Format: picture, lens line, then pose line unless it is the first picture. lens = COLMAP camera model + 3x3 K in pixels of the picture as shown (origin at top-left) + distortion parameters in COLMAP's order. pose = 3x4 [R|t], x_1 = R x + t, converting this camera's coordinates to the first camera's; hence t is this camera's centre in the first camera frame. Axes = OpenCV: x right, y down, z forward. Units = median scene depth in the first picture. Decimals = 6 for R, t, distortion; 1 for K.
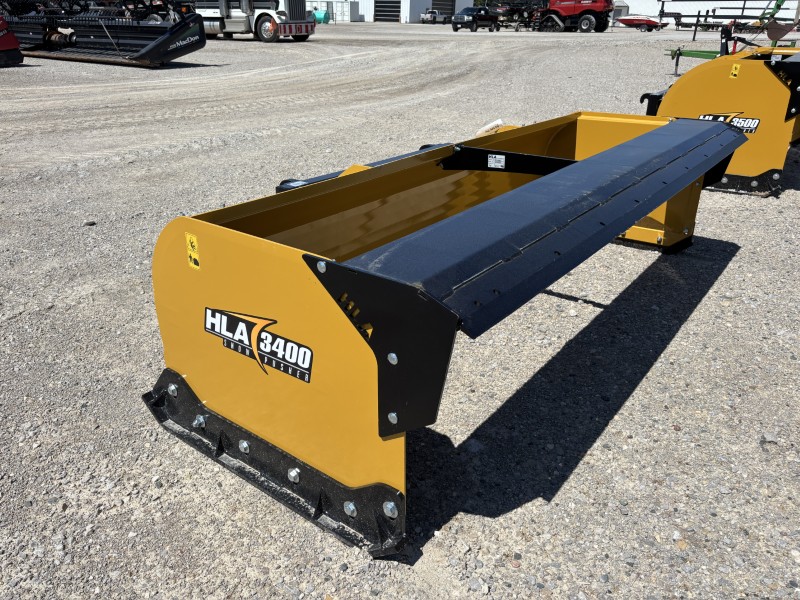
lens RADIAL K [[609.1, 0, 400.0], [0, 609.1, 300.0], [0, 0, 1]] dist [0.131164, -0.176200]
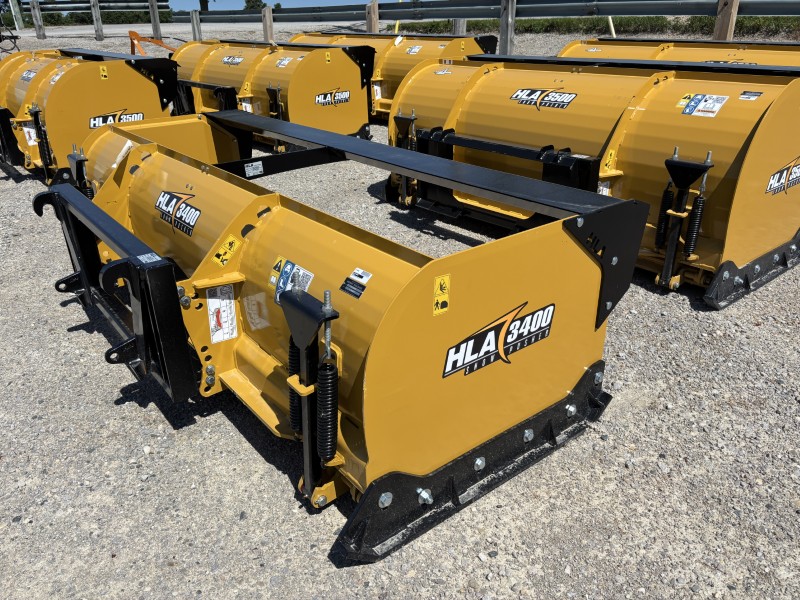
lens RADIAL K [[609.1, 0, 400.0], [0, 609.1, 300.0], [0, 0, 1]] dist [0.131164, -0.176200]
pose [[0.250725, -0.412063, 0.875980, -1.158362], [0.415904, 0.862967, 0.286900, -0.359432], [-0.874163, 0.292391, 0.387746, 0.734543]]
